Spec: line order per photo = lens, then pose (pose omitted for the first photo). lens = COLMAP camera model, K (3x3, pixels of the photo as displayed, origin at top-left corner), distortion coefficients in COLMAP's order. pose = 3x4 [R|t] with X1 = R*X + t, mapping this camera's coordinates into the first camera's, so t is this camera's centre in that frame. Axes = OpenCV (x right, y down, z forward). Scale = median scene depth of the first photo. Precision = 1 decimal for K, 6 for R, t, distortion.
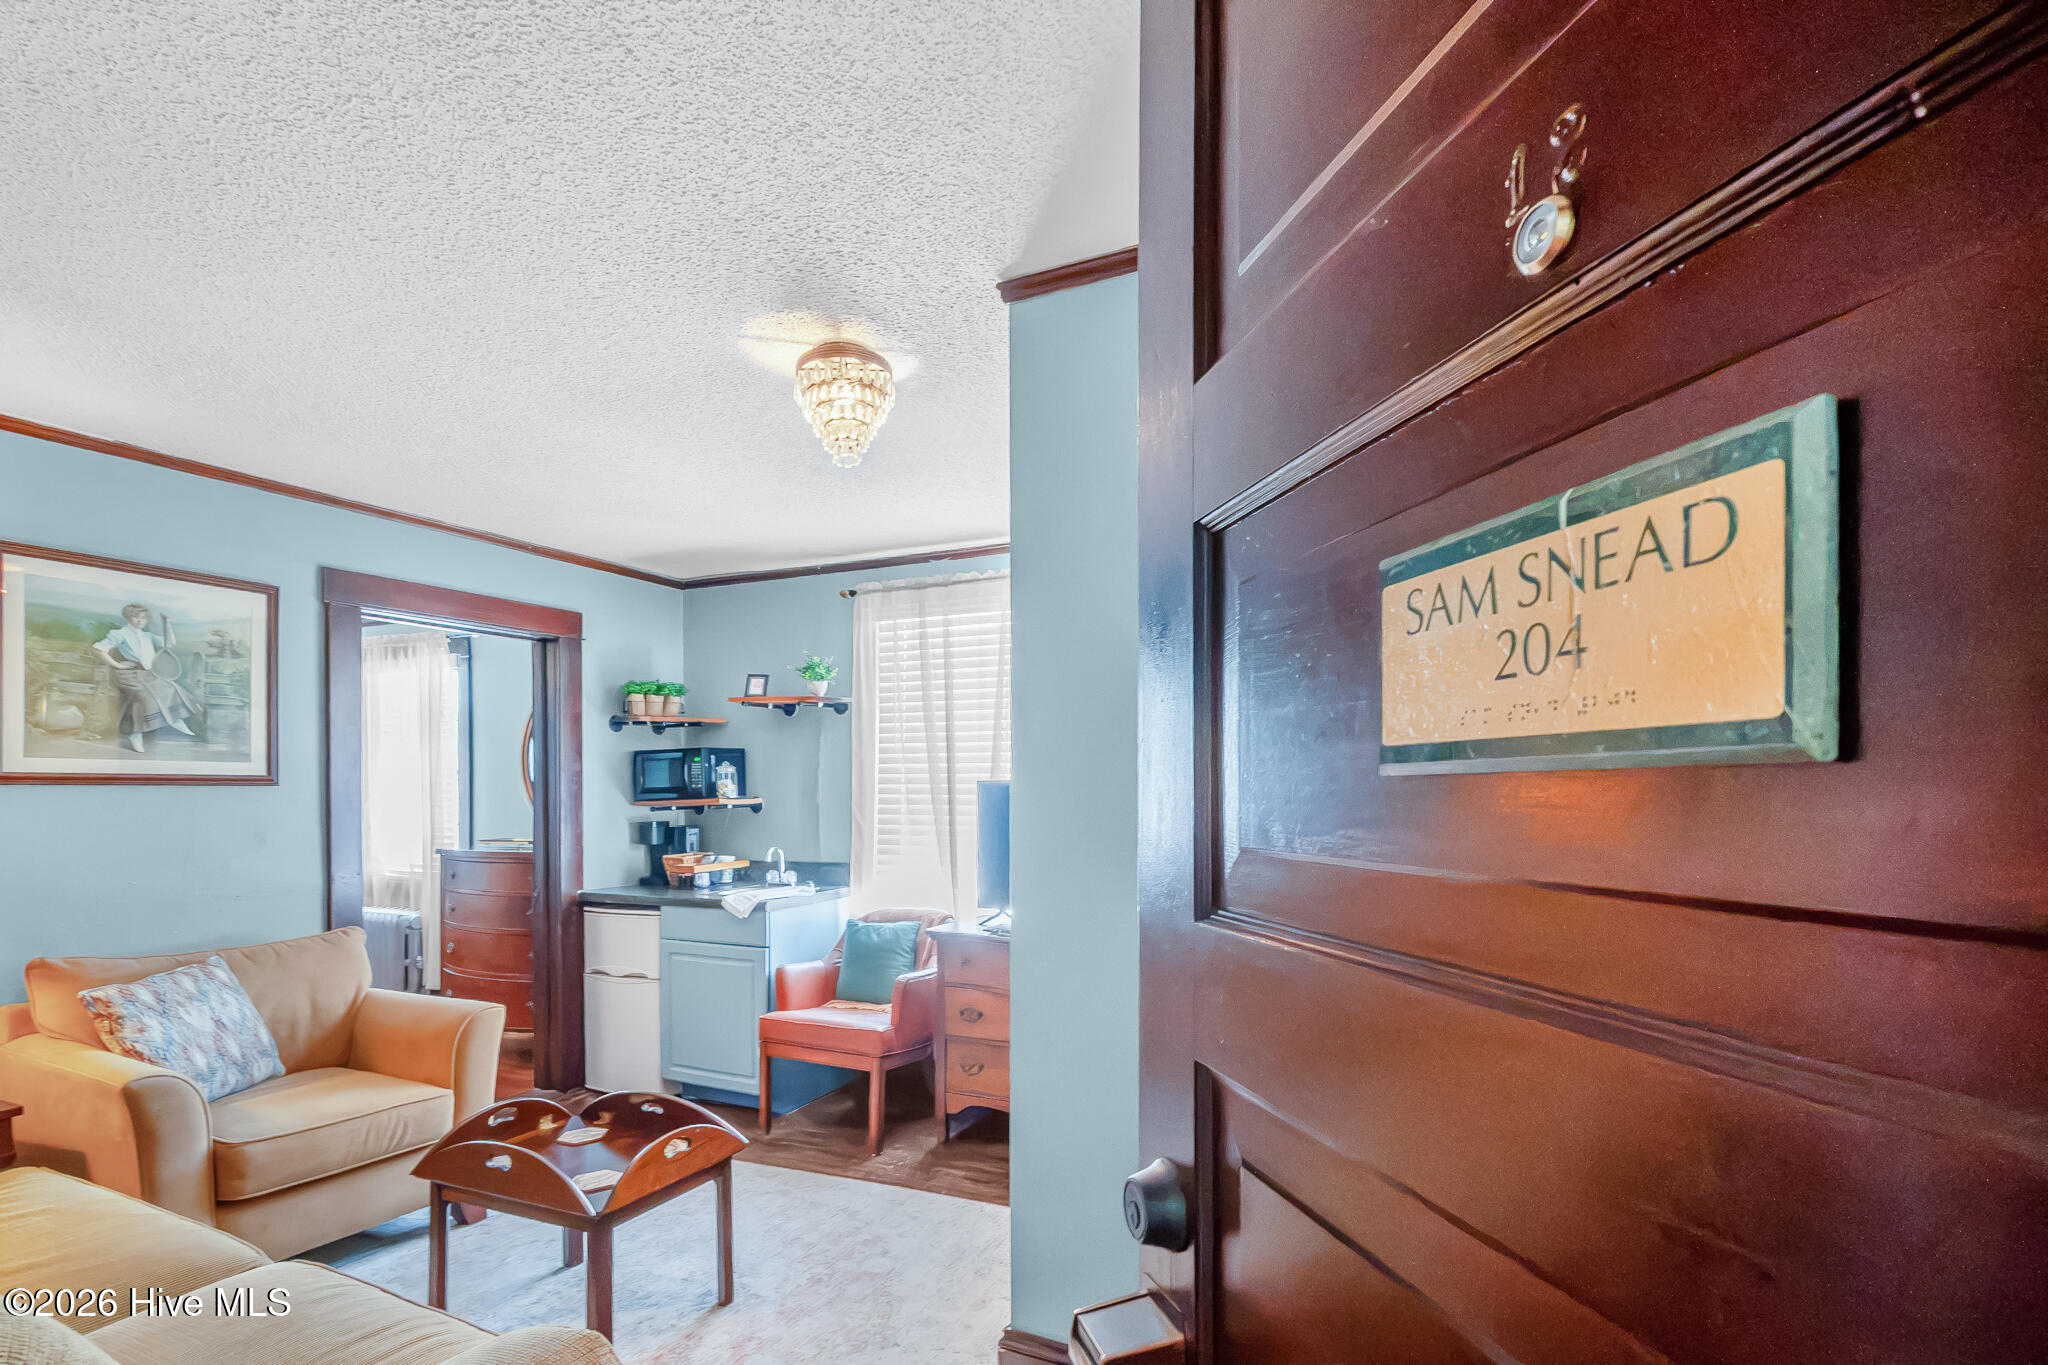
lens RADIAL K [[904.0, 0, 1026.8], [0, 904.0, 784.1], [0, 0, 1]] dist [0.001690, -0.000077]
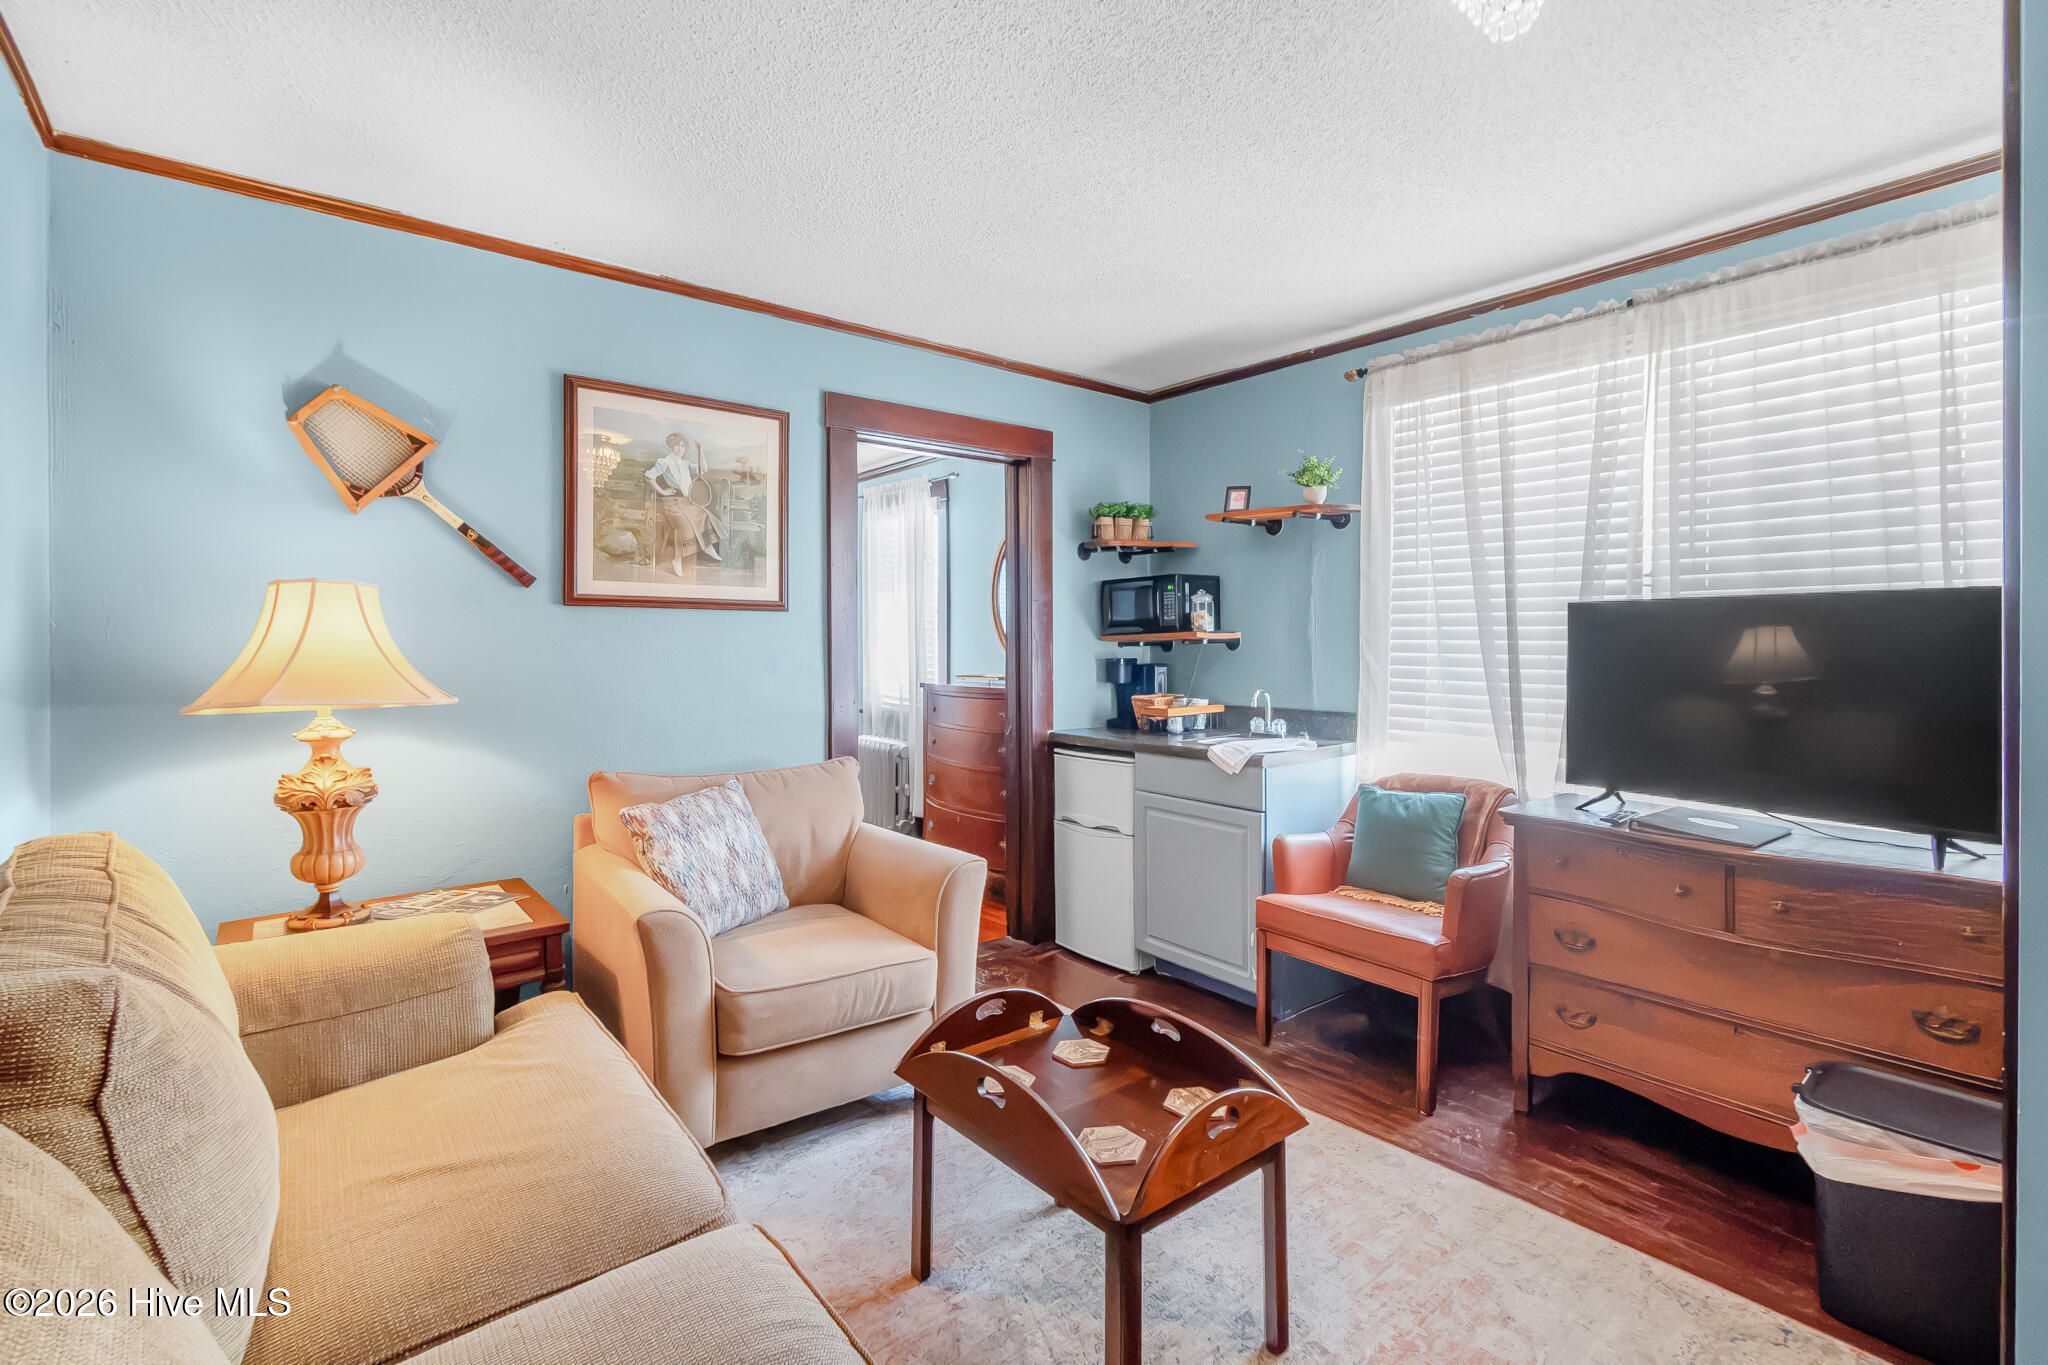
lens RADIAL K [[925.8, 0, 1015.3], [0, 925.8, 625.4], [0, 0, 1]] dist [0.002634, -0.000441]
pose [[0.888830, -0.002499, -0.458230, -0.101807], [-0.000217, 0.999983, -0.005873, 0.017635], [0.458237, 0.005319, 0.888814, 0.155385]]
